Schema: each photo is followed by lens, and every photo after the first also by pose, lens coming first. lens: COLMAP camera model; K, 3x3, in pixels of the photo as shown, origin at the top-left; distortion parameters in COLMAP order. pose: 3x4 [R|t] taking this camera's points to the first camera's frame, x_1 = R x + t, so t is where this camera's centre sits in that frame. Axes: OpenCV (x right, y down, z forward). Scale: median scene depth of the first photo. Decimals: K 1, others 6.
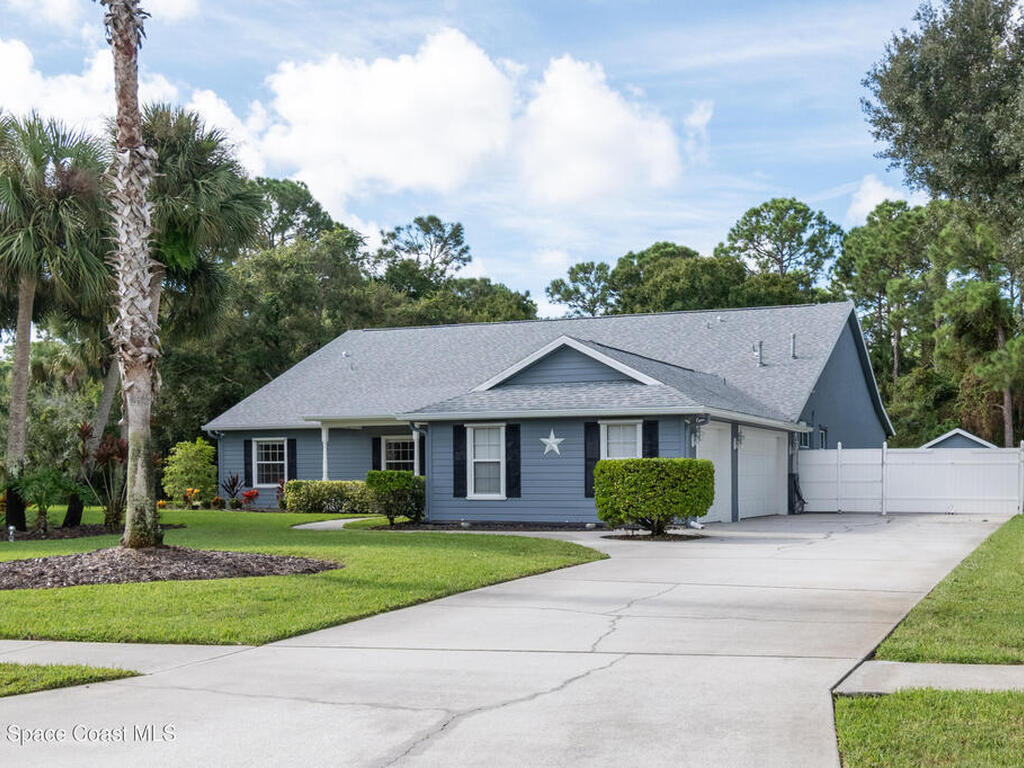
lens RADIAL K [[896.0, 0, 512.3], [0, 896.0, 387.3], [0, 0, 1]] dist [0.017332, 0.008250]
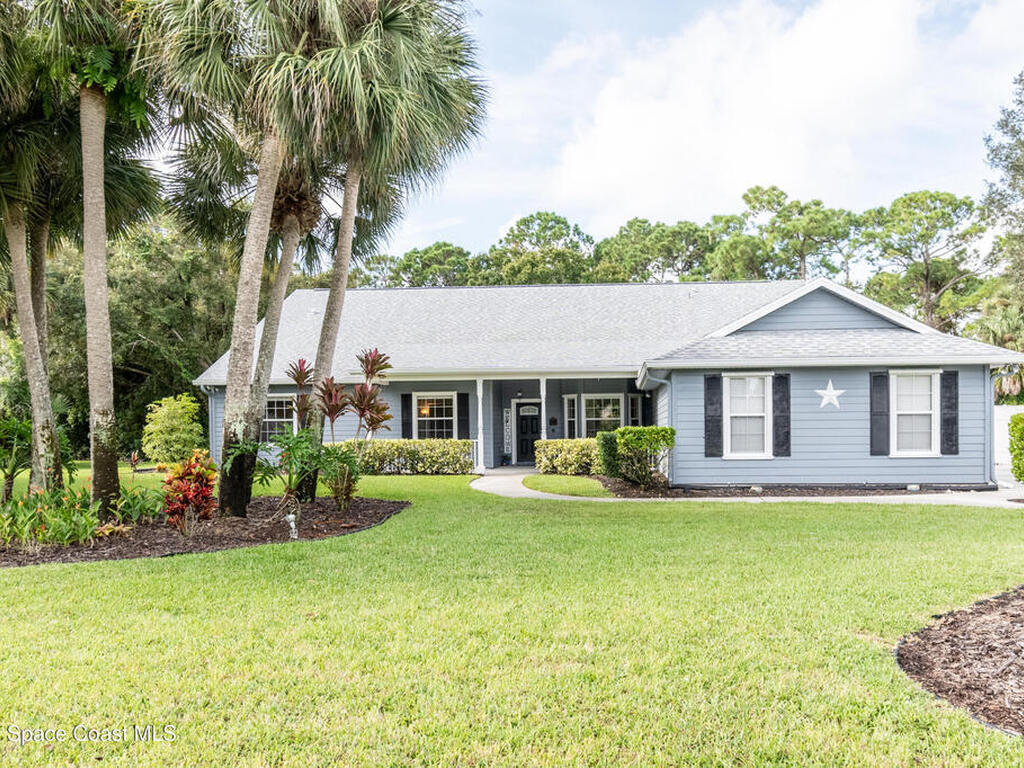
lens RADIAL K [[739.1, 0, 511.7], [0, 739.1, 381.3], [0, 0, 1]] dist [-0.006149, -0.001008]
pose [[0.964918, 0.013275, 0.262214, -0.435355], [-0.020548, 0.999476, 0.025017, 0.035394], [-0.261744, -0.029527, 0.964685, 0.363946]]
